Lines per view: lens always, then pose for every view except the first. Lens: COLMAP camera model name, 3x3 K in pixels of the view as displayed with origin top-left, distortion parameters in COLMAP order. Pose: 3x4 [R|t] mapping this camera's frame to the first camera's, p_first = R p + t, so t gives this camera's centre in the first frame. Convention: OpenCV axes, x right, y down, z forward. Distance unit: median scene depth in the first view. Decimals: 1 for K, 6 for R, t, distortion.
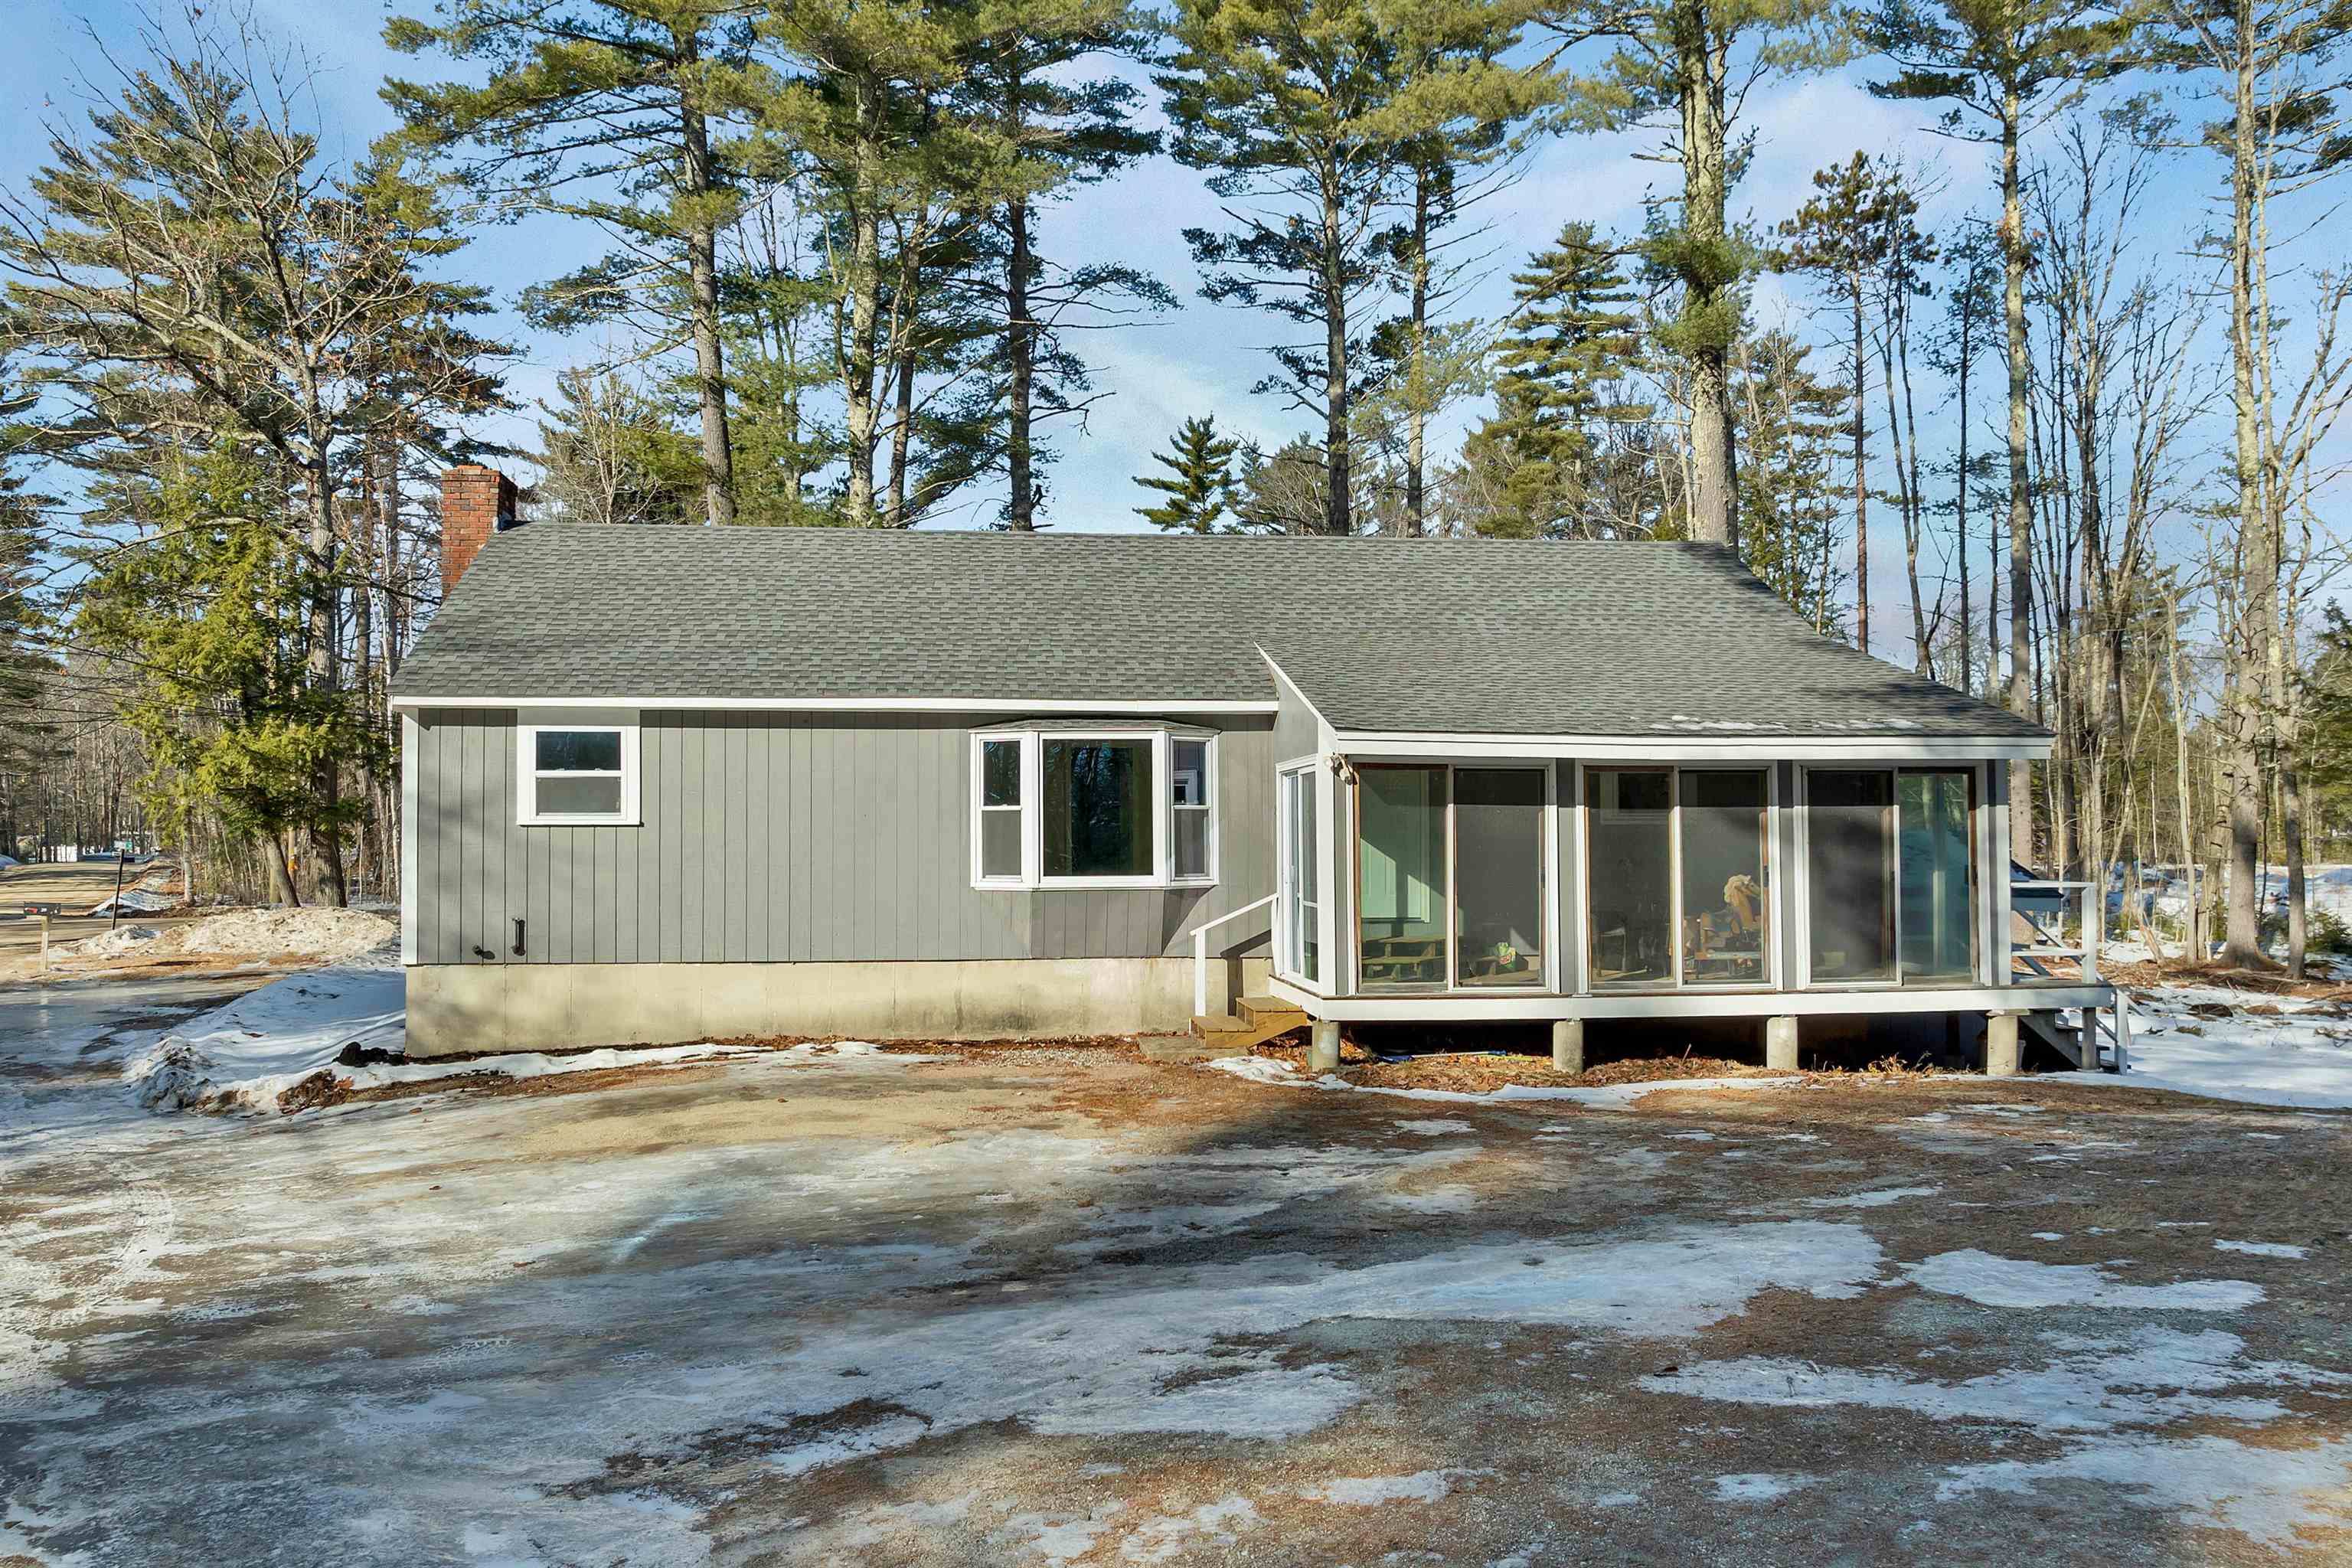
lens RADIAL K [[1746.5, 0, 1176.0], [0, 1746.5, 784.0], [0, 0, 1]] dist [-0.040911, 0.000080]
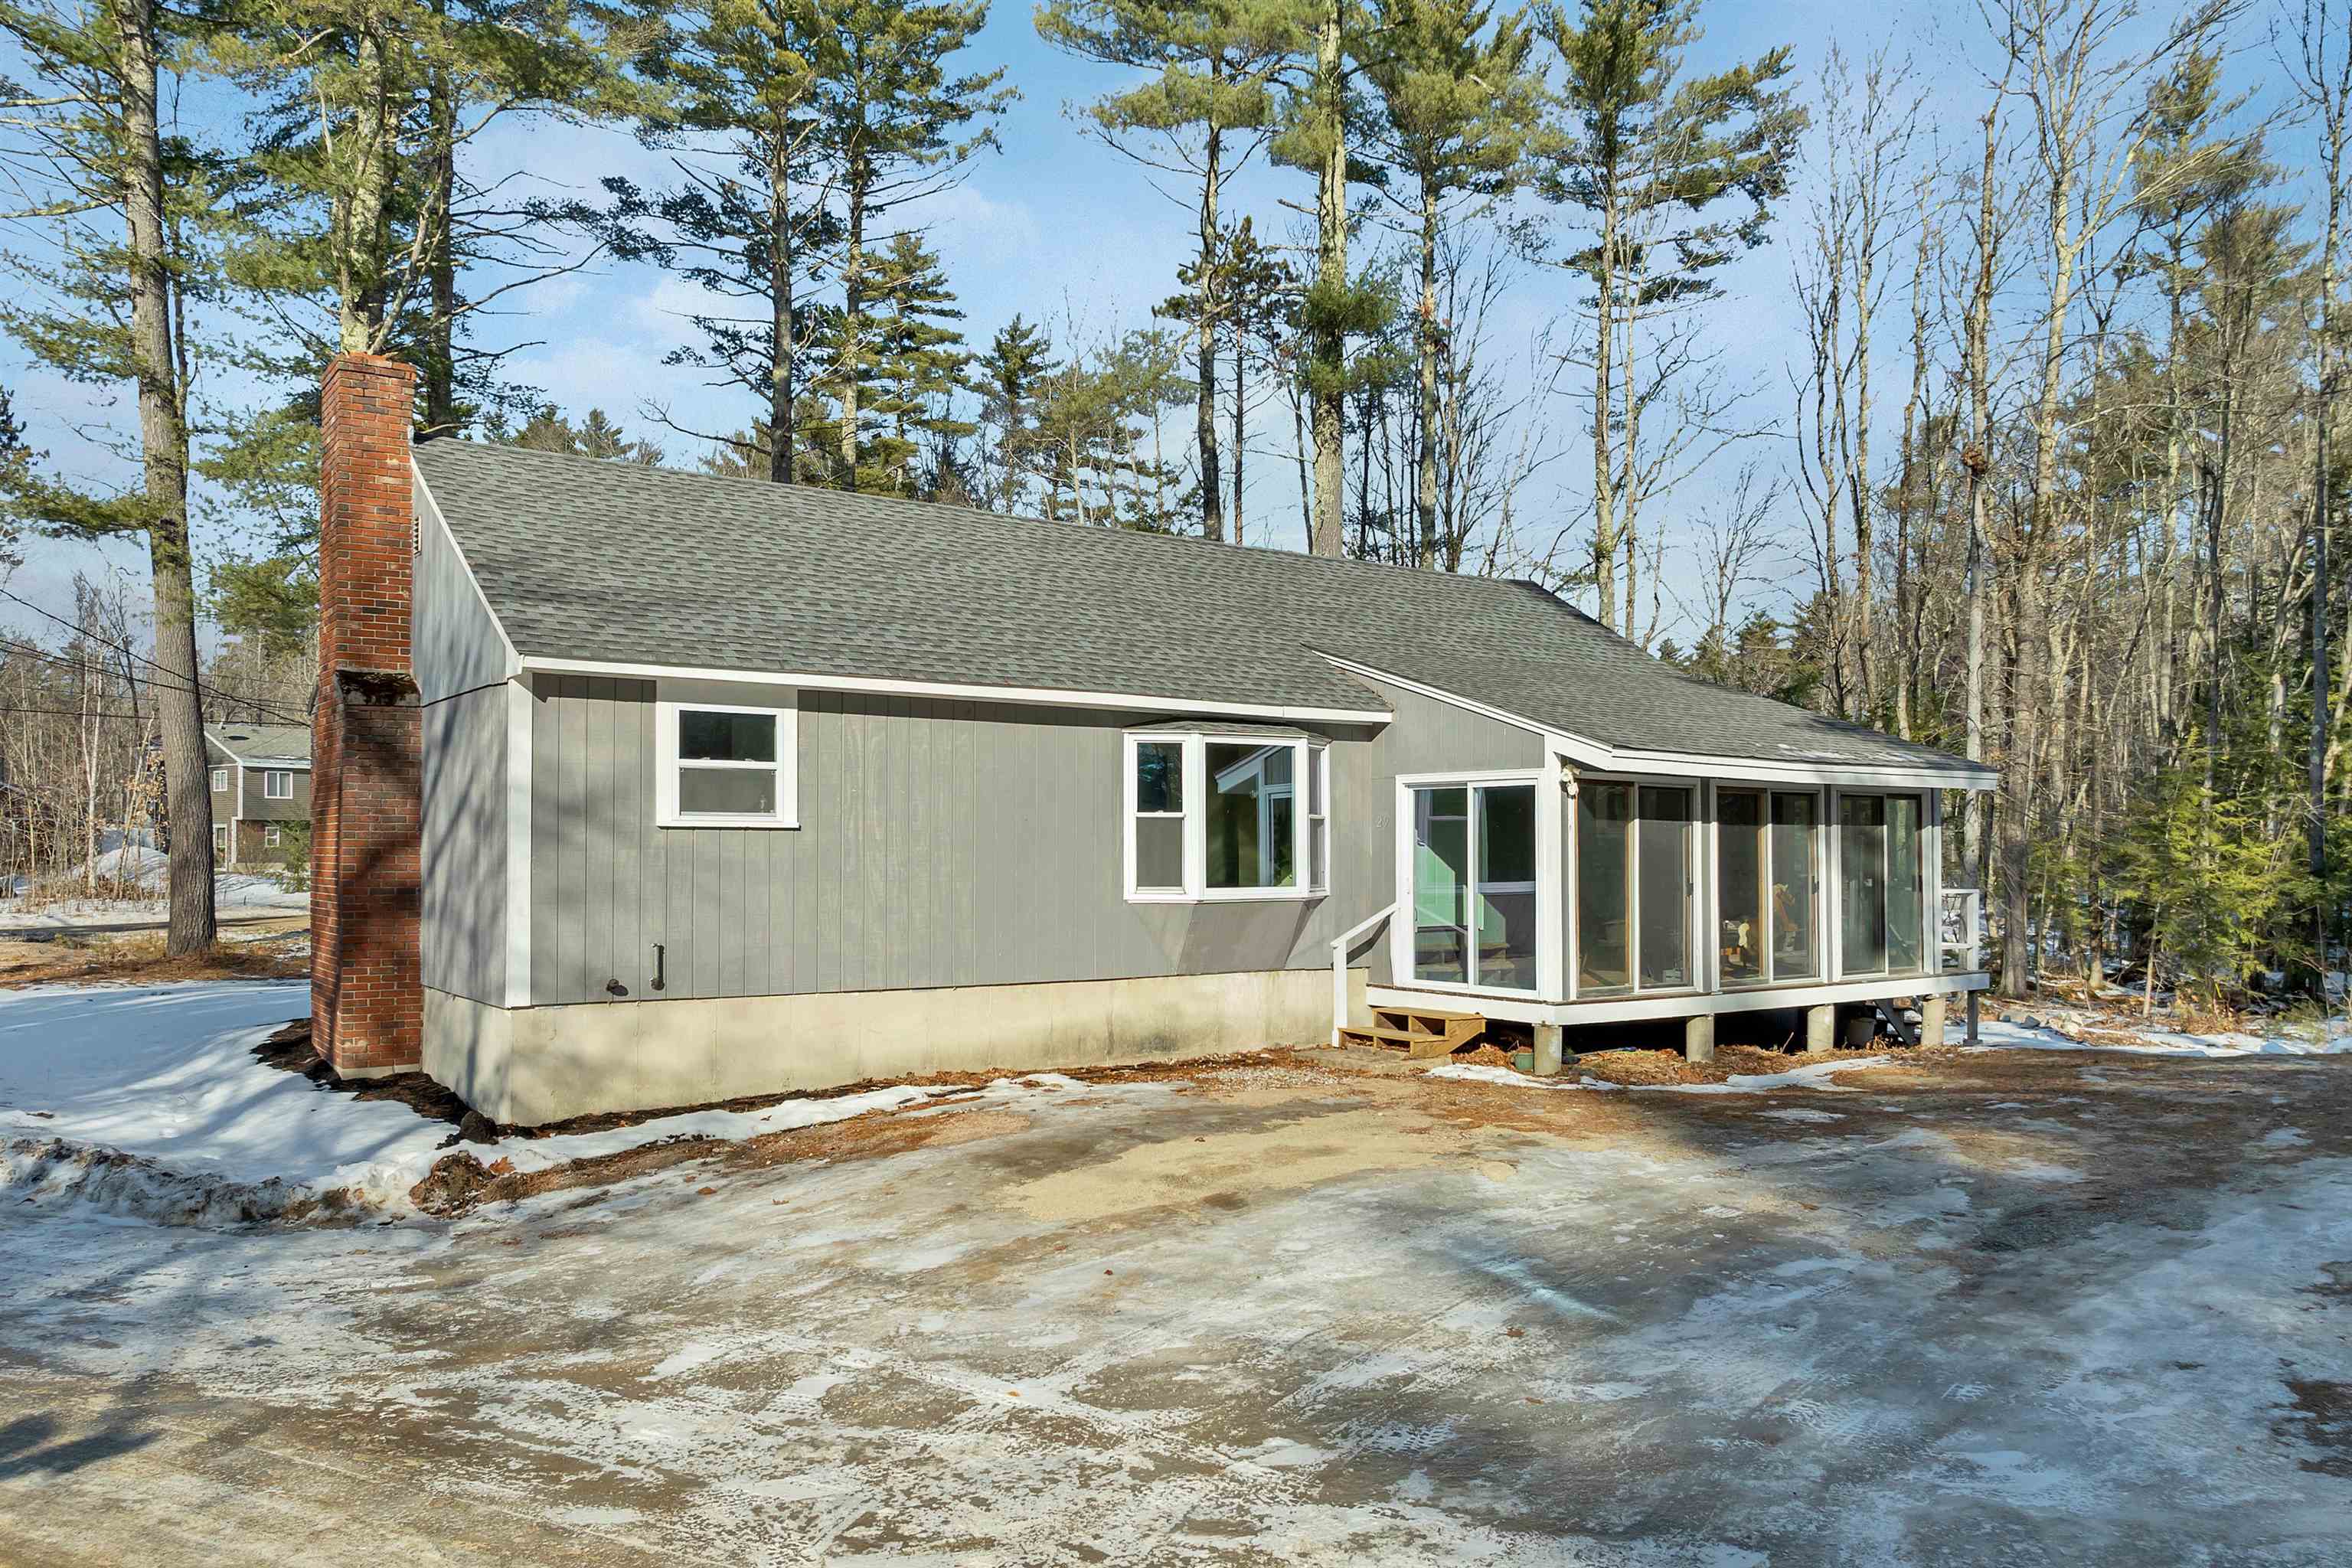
lens RADIAL K [[1750.2, 0, 1185.1], [0, 1750.2, 820.6], [0, 0, 1]] dist [-0.037354, -0.004089]
pose [[0.871010, 0.014673, 0.491046, -0.555023], [-0.023236, 0.999666, 0.011345, 0.006190], [-0.490716, -0.021291, 0.871060, 0.182862]]
